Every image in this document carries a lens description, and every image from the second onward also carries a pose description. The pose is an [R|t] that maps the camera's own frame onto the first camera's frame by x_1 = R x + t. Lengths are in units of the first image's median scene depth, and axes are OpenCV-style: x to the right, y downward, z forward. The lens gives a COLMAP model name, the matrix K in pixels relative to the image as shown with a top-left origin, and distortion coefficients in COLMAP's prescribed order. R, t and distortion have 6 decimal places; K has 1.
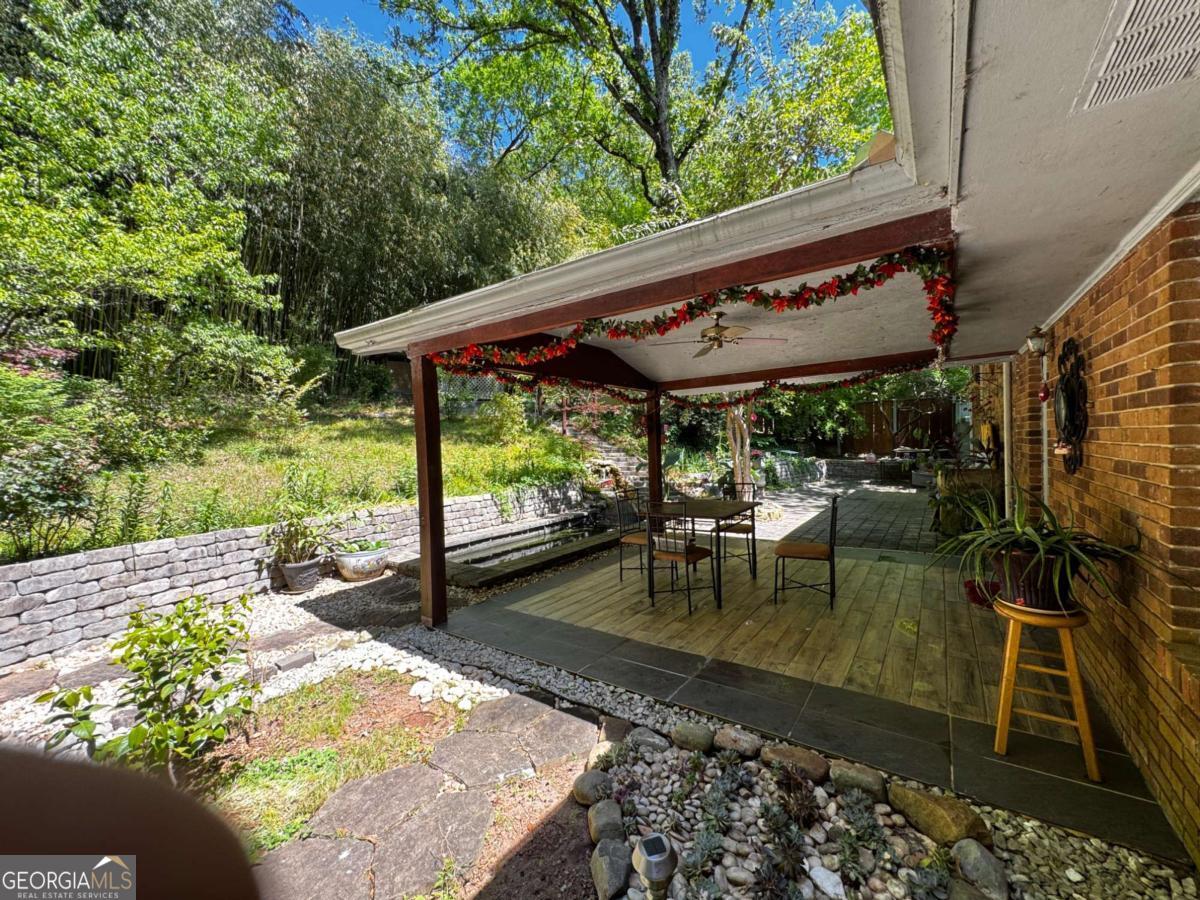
lens RADIAL K [[478.4, 0, 600.5], [0, 478.4, 452.0], [0, 0, 1]] dist [-0.004149, 0.001093]
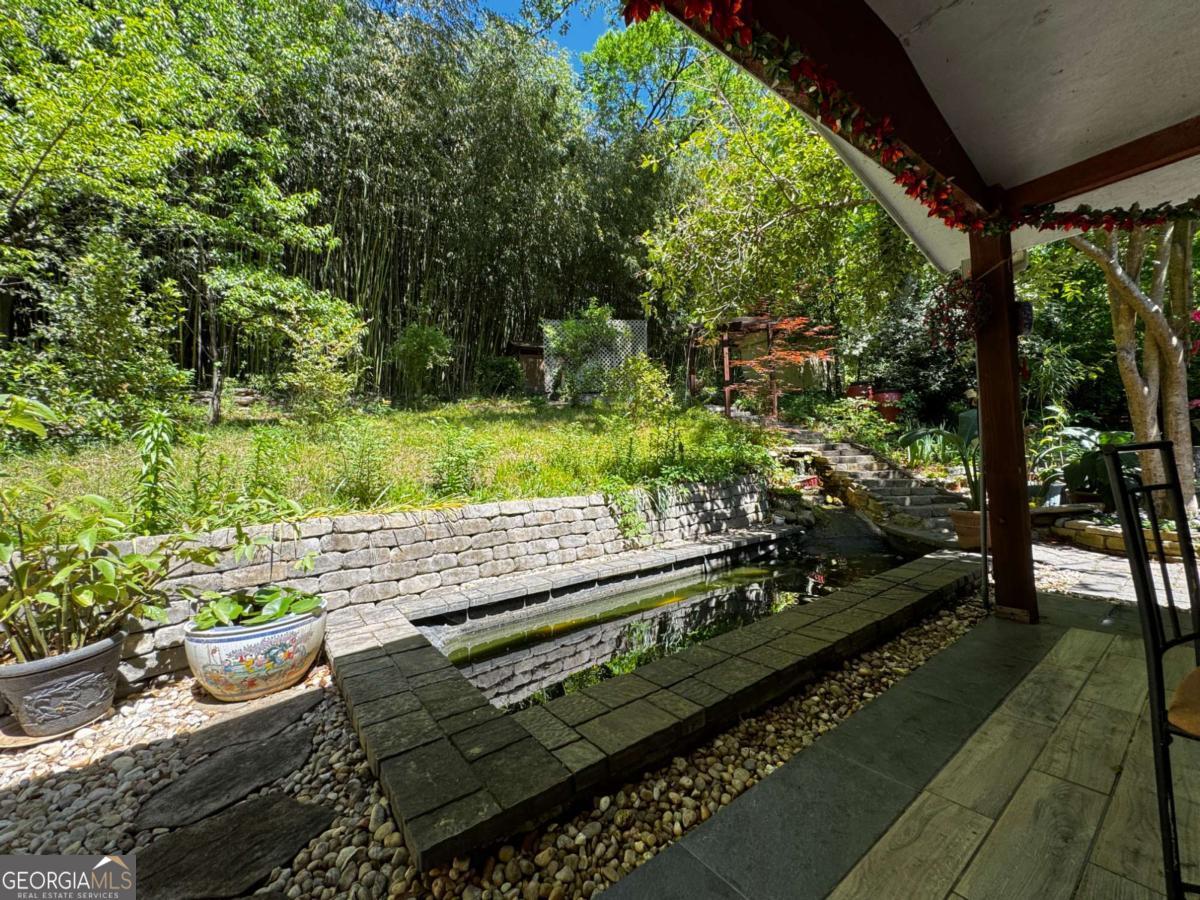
lens RADIAL K [[478.4, 0, 604.8], [0, 478.4, 455.6], [0, 0, 1]] dist [-0.004149, 0.001093]
pose [[0.951721, -0.026181, -0.305845, -0.057113], [0.019184, 0.999481, -0.025862, 0.054333], [0.306363, 0.018747, 0.951730, 0.458237]]
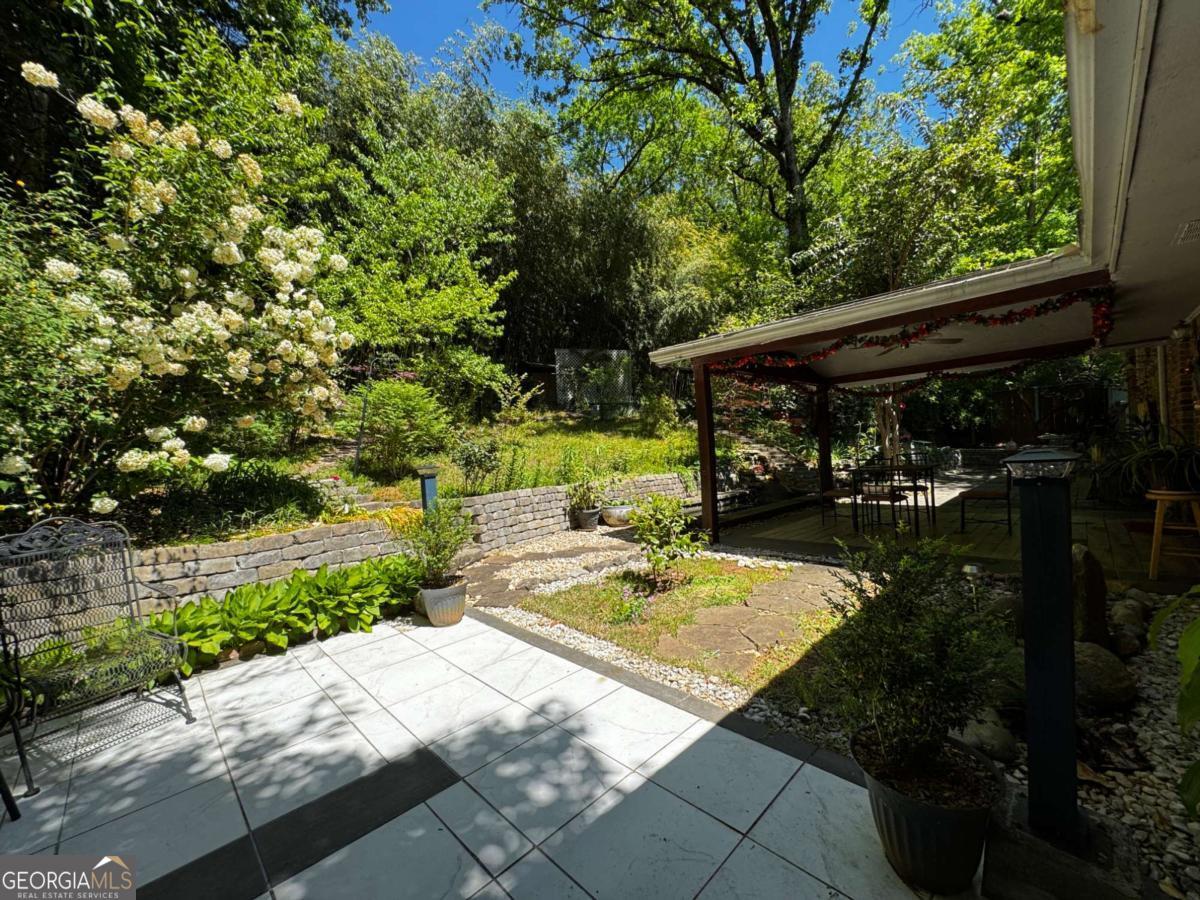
lens RADIAL K [[478.4, 0, 599.9], [0, 478.4, 452.9], [0, 0, 1]] dist [-0.004149, 0.001093]
pose [[0.984270, -0.018762, -0.175673, -0.198362], [0.017124, 0.999795, -0.010839, 0.042160], [0.175840, 0.007660, 0.984389, -0.255588]]
